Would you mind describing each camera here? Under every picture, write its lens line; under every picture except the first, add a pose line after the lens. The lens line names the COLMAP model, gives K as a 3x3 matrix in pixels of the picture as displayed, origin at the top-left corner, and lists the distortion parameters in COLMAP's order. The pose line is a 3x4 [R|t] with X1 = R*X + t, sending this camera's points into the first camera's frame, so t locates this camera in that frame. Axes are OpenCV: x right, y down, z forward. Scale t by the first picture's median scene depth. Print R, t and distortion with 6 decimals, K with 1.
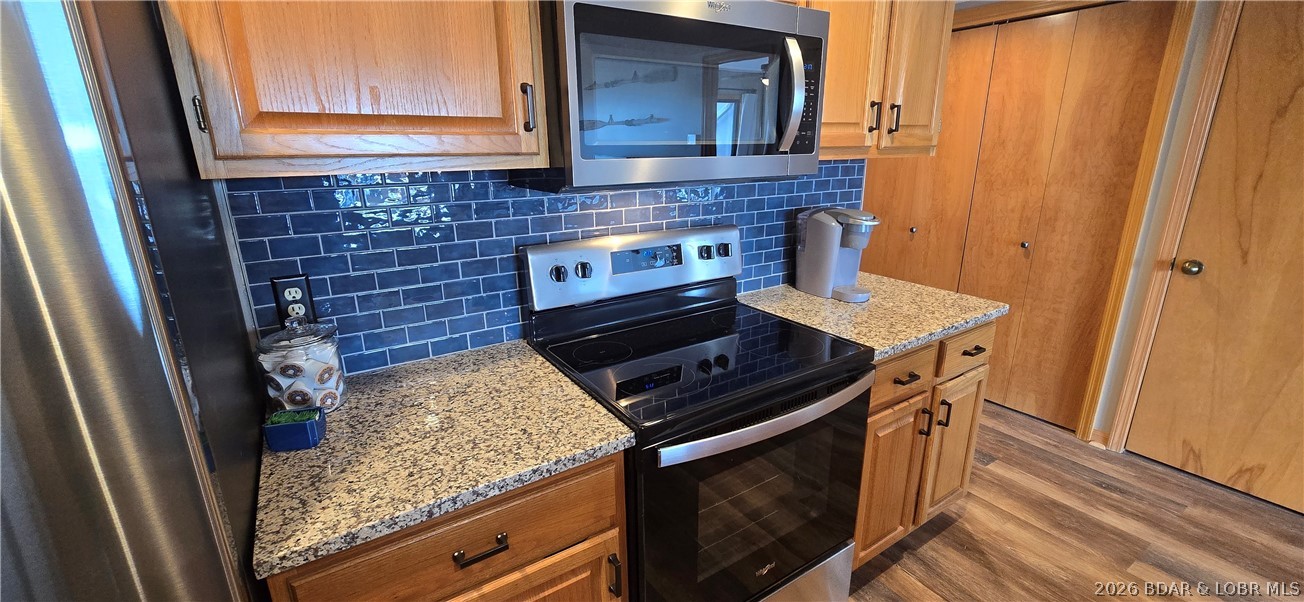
lens RADIAL K [[532.6, 0, 647.6], [0, 532.6, 302.2], [0, 0, 1]] dist [-0.002062, 0.001113]
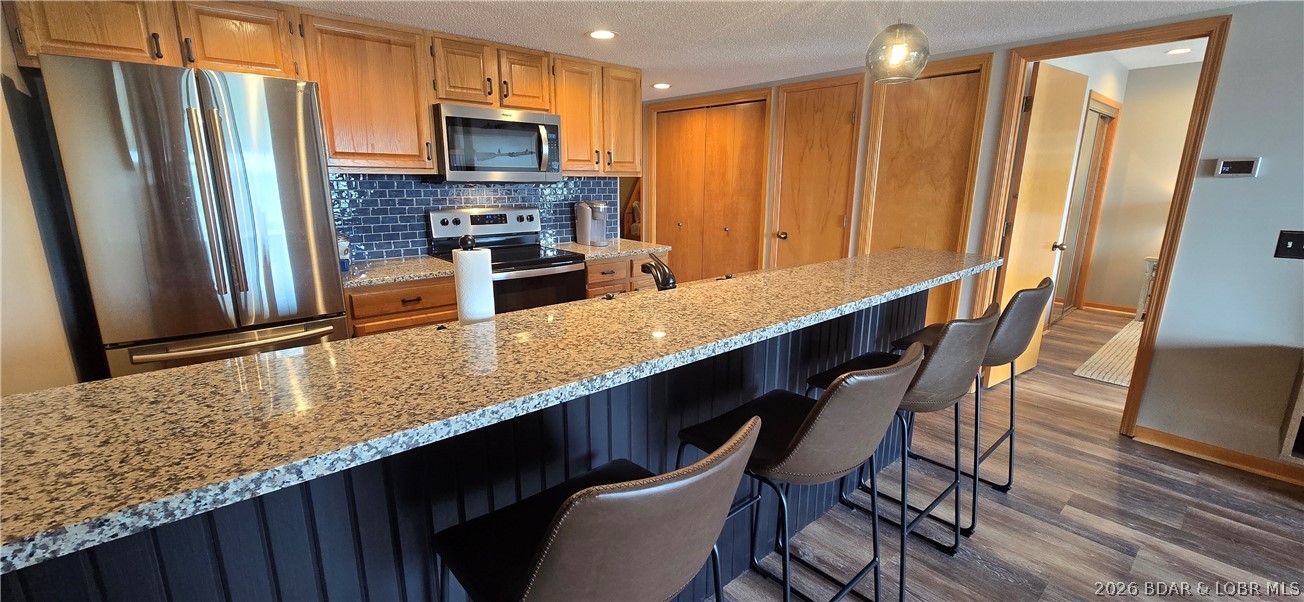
lens RADIAL K [[532.6, 0, 650.1], [0, 532.6, 298.6], [0, 0, 1]] dist [-0.002062, 0.001113]
pose [[0.988435, -0.013304, 0.151061, 0.312393], [0.022399, 0.998027, -0.058663, 0.376385], [-0.149983, 0.061368, 0.986782, -1.194963]]
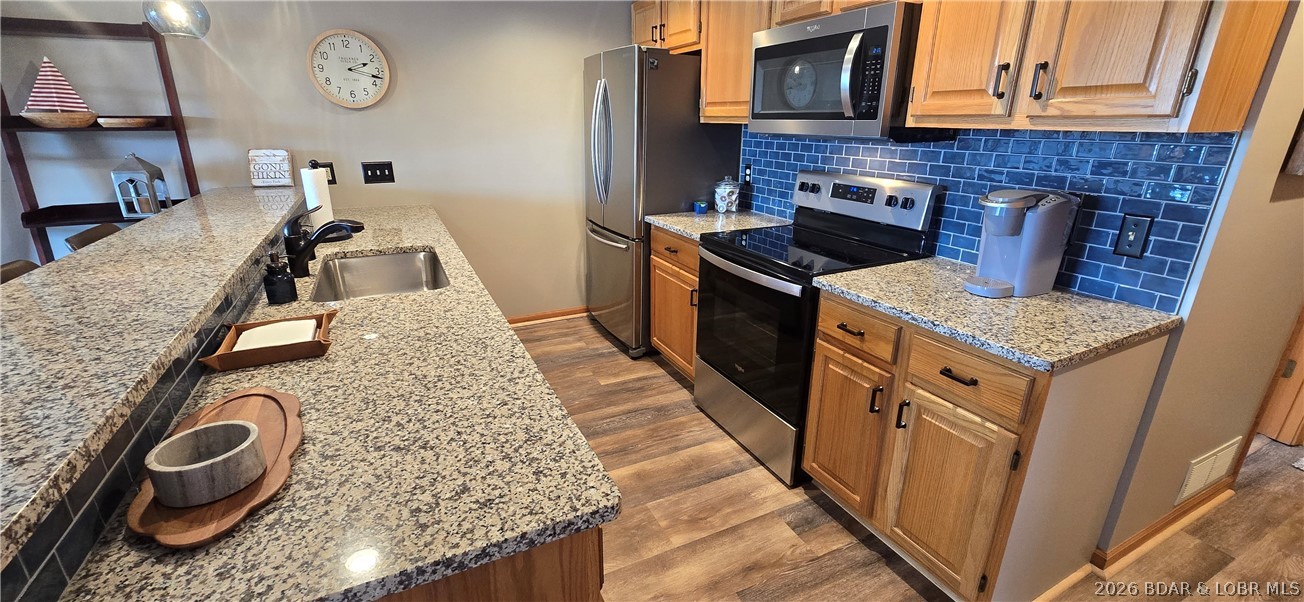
lens RADIAL K [[532.6, 0, 652.5], [0, 532.6, 295.8], [0, 0, 1]] dist [-0.002062, 0.001113]
pose [[-0.114127, 0.326664, -0.938225, 1.499921], [-0.278195, 0.896104, 0.345839, -0.179814], [0.953720, 0.300479, -0.011393, 0.585845]]
